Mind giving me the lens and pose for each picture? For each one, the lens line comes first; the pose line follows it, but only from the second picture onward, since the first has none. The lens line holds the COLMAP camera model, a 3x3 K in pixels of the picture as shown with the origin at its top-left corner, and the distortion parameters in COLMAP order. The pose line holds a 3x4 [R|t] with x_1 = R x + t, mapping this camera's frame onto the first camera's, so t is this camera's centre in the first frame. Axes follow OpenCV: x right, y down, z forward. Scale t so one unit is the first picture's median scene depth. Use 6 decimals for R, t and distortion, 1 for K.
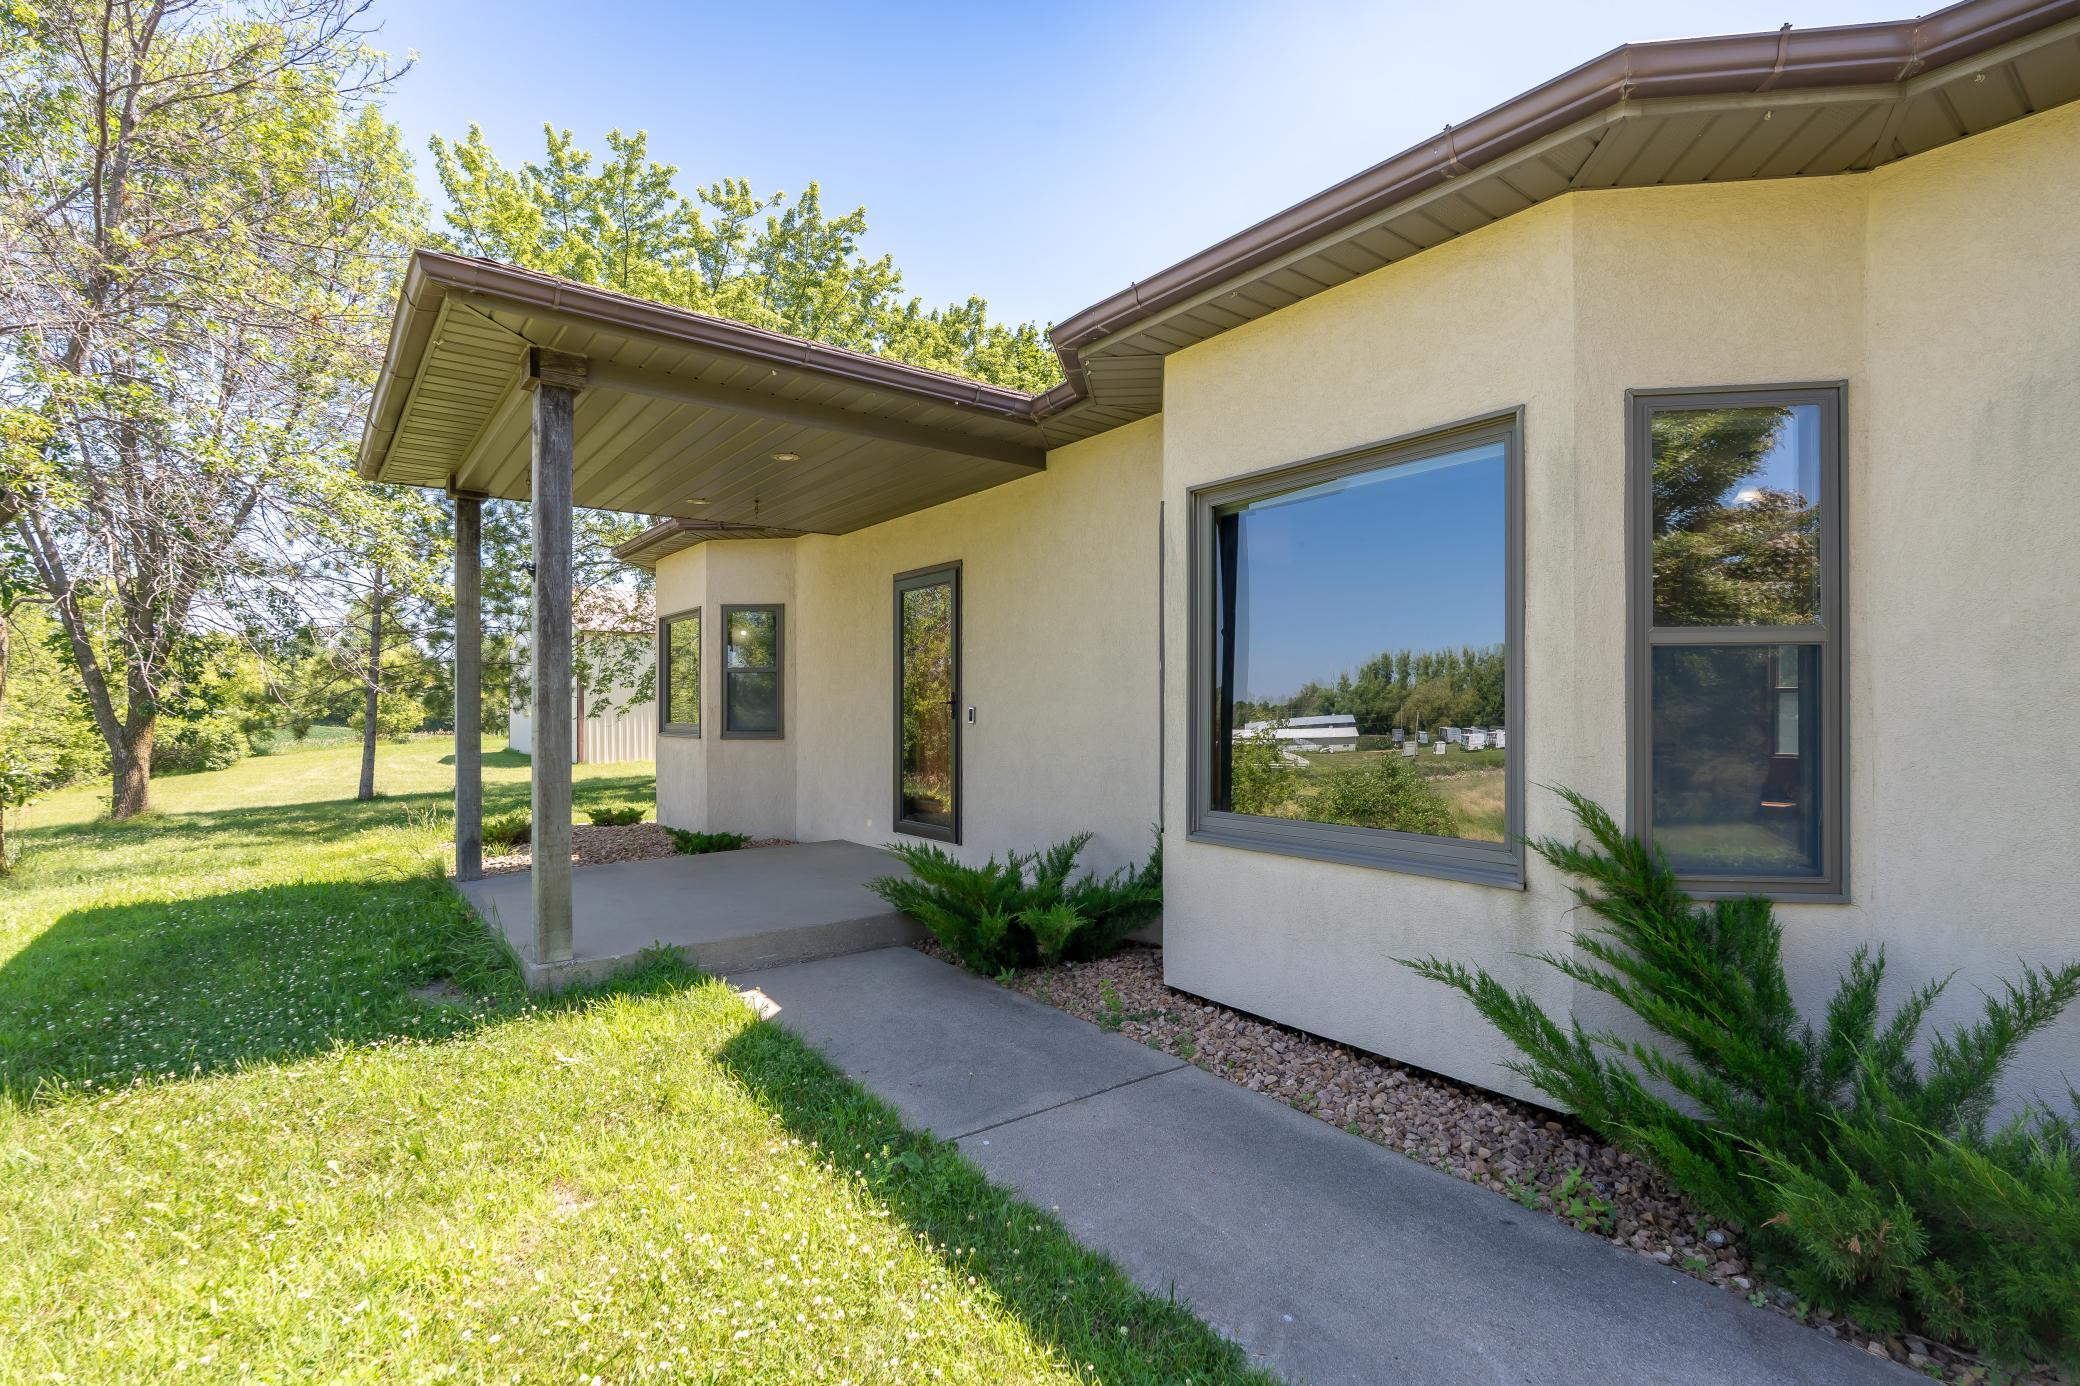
lens RADIAL K [[967.8, 0, 1040.0], [0, 967.8, 693.0], [0, 0, 1]] dist [0.001396, 0.000064]
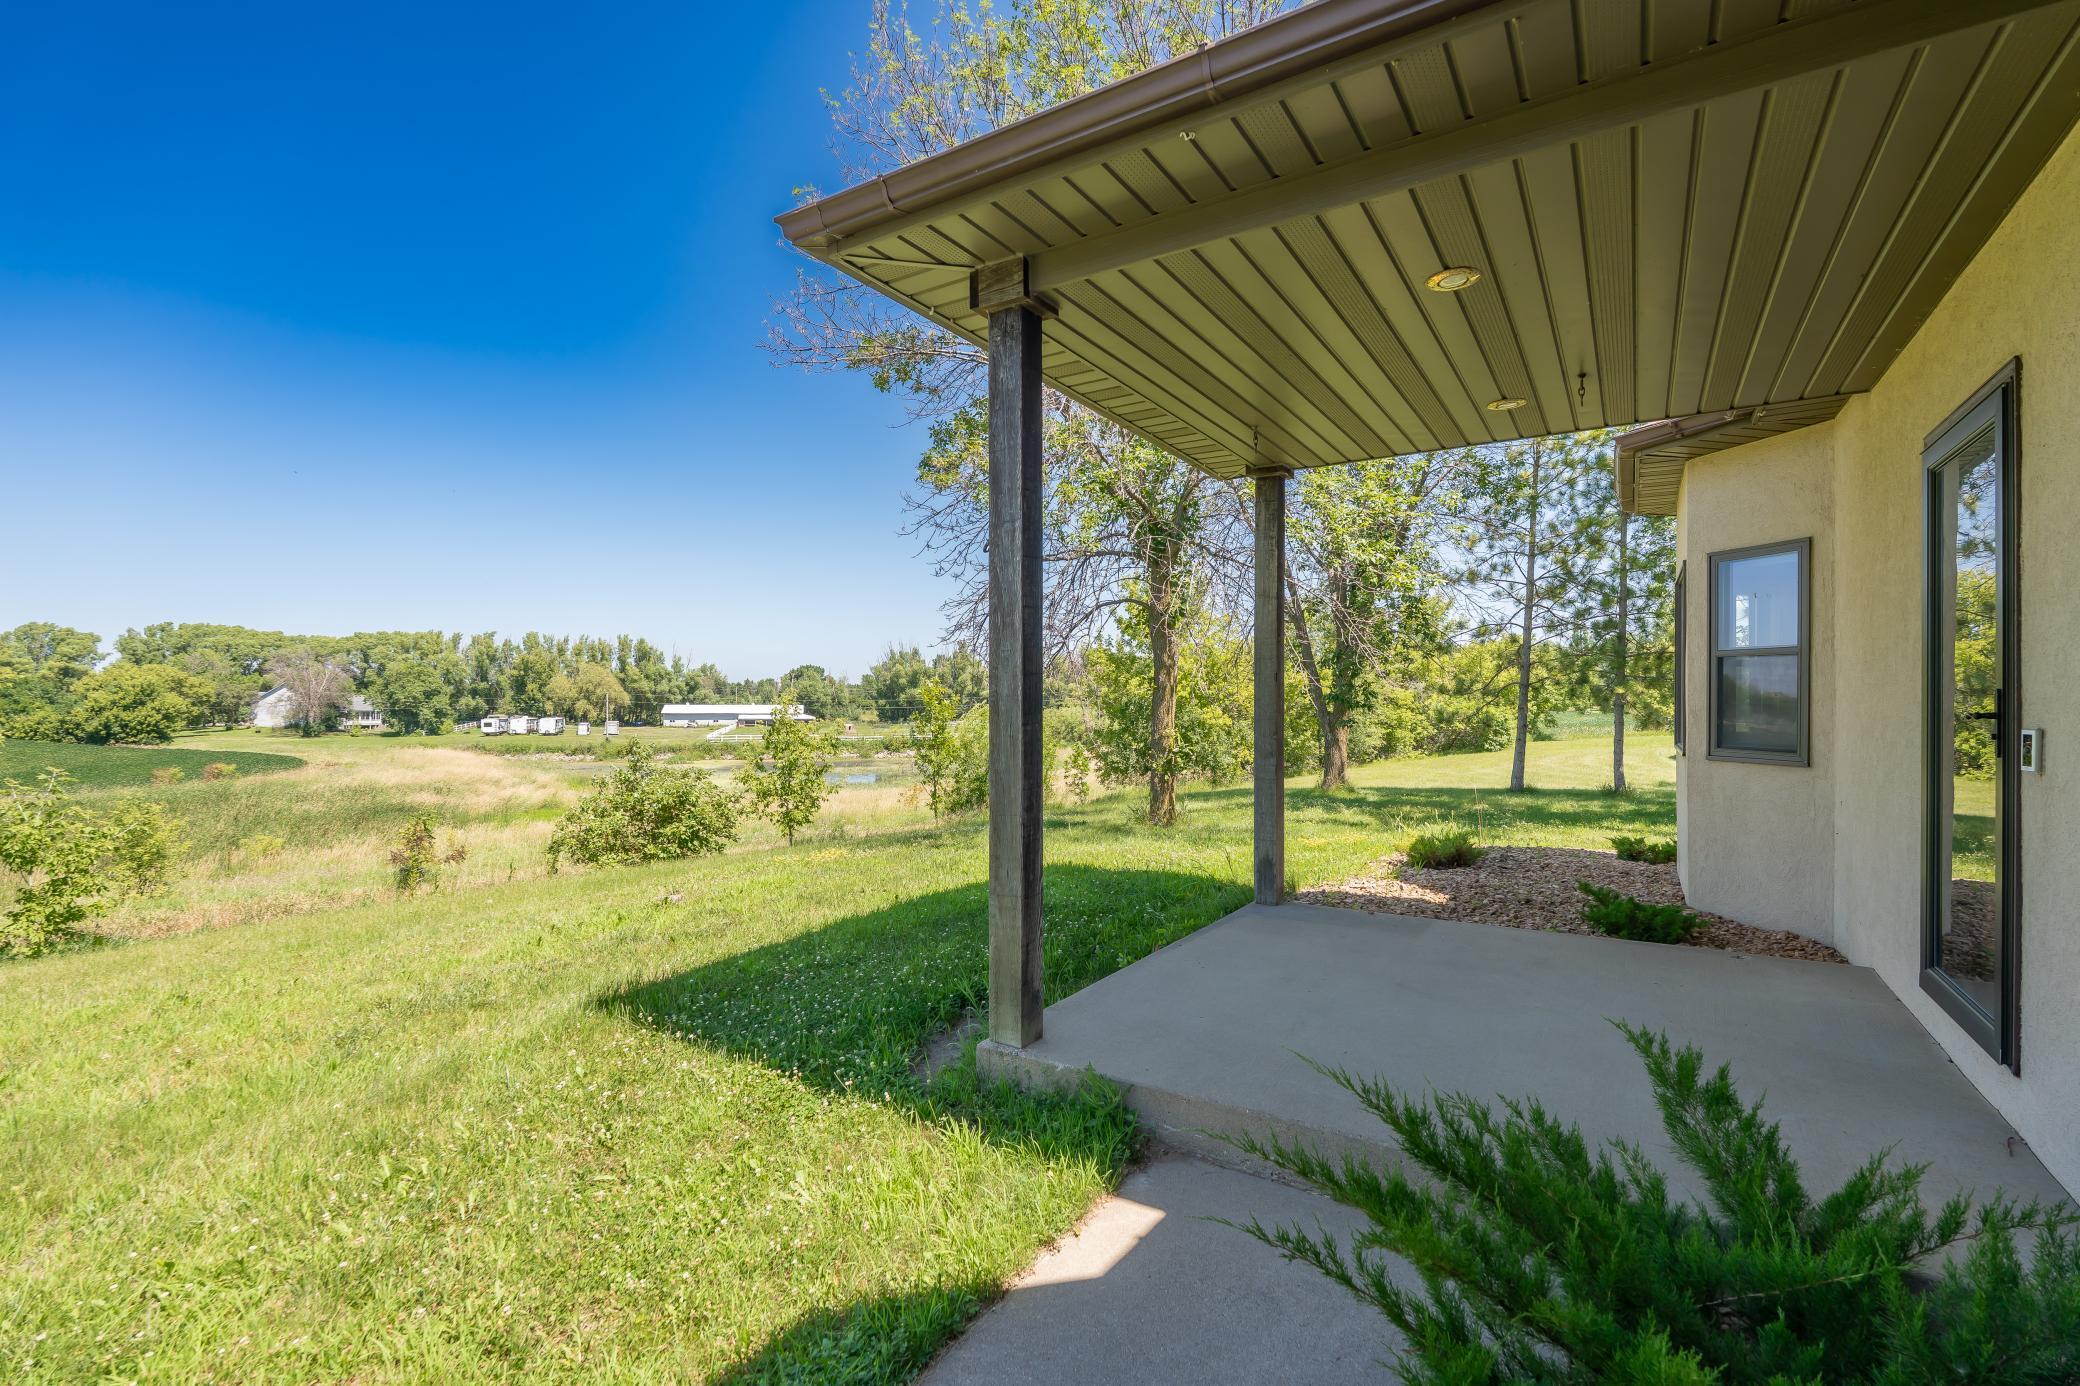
lens RADIAL K [[922.3, 0, 1040.0], [0, 922.3, 693.0], [0, 0, 1]] dist [0.000483, -0.000067]
pose [[0.342422, 0.000185, -0.939546, 0.082088], [0.009407, 0.999949, 0.003626, -0.003690], [0.939499, -0.010080, 0.342403, 0.304324]]
